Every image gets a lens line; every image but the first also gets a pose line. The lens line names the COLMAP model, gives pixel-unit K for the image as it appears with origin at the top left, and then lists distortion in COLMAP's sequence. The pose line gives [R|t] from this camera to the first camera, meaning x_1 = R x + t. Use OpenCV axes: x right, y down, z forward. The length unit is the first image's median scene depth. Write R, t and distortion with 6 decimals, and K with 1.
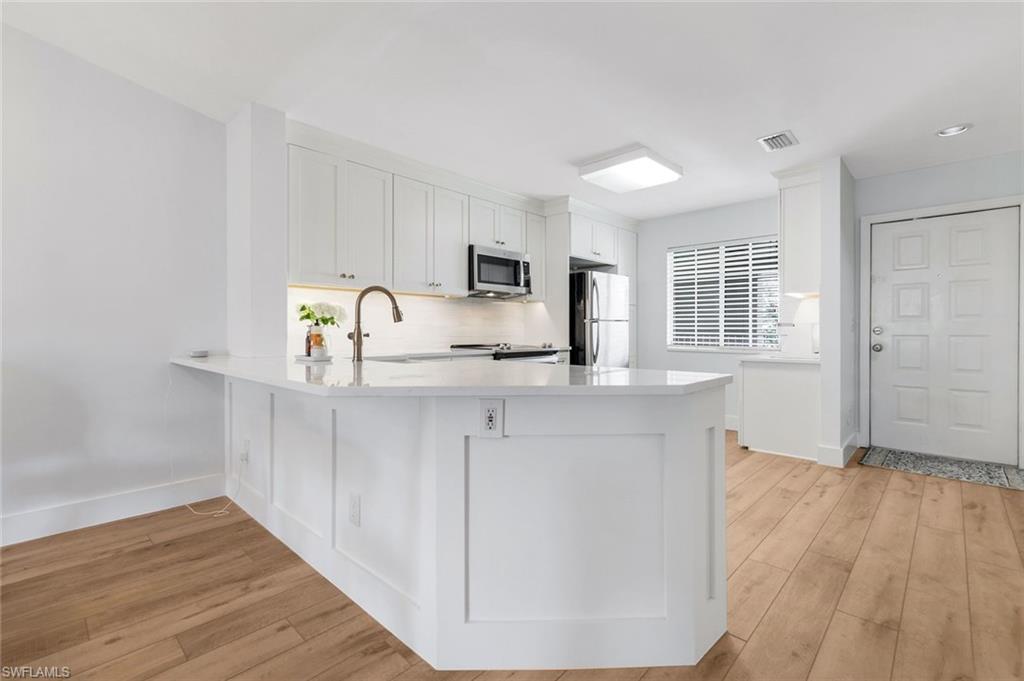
lens RADIAL K [[455.4, 0, 507.8], [0, 455.4, 331.9], [0, 0, 1]] dist [-0.000669, -0.000157]
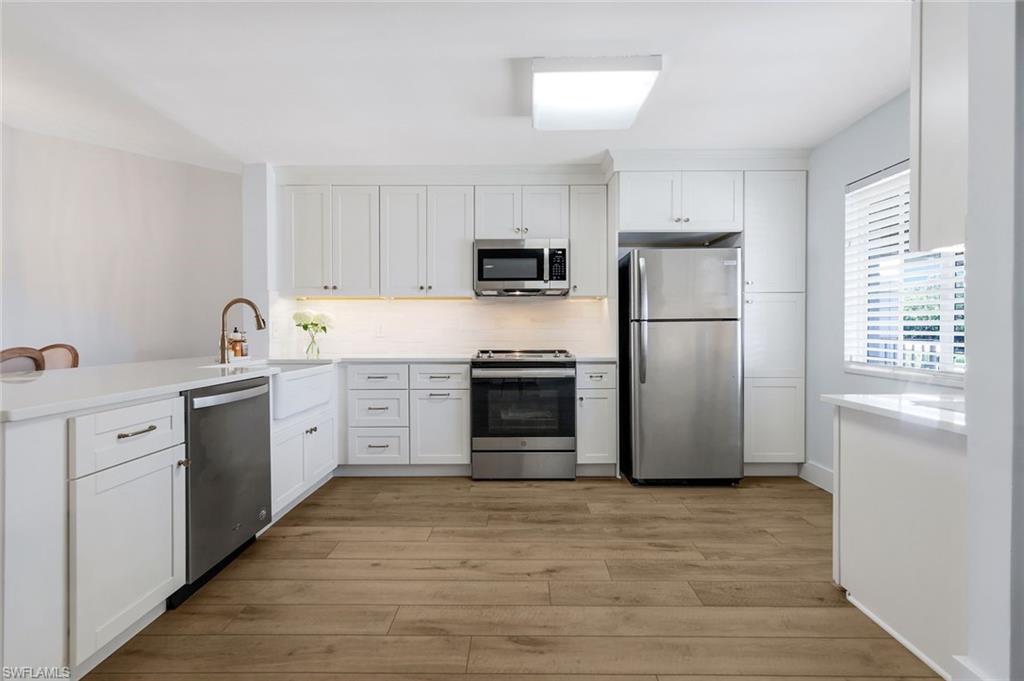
lens RADIAL K [[455.4, 0, 507.8], [0, 455.4, 331.9], [0, 0, 1]] dist [-0.000669, -0.000157]
pose [[0.684870, 0.003757, -0.728655, 0.581616], [-0.000021, 0.999987, 0.005136, -0.012450], [0.728665, -0.003502, 0.684861, 0.401363]]
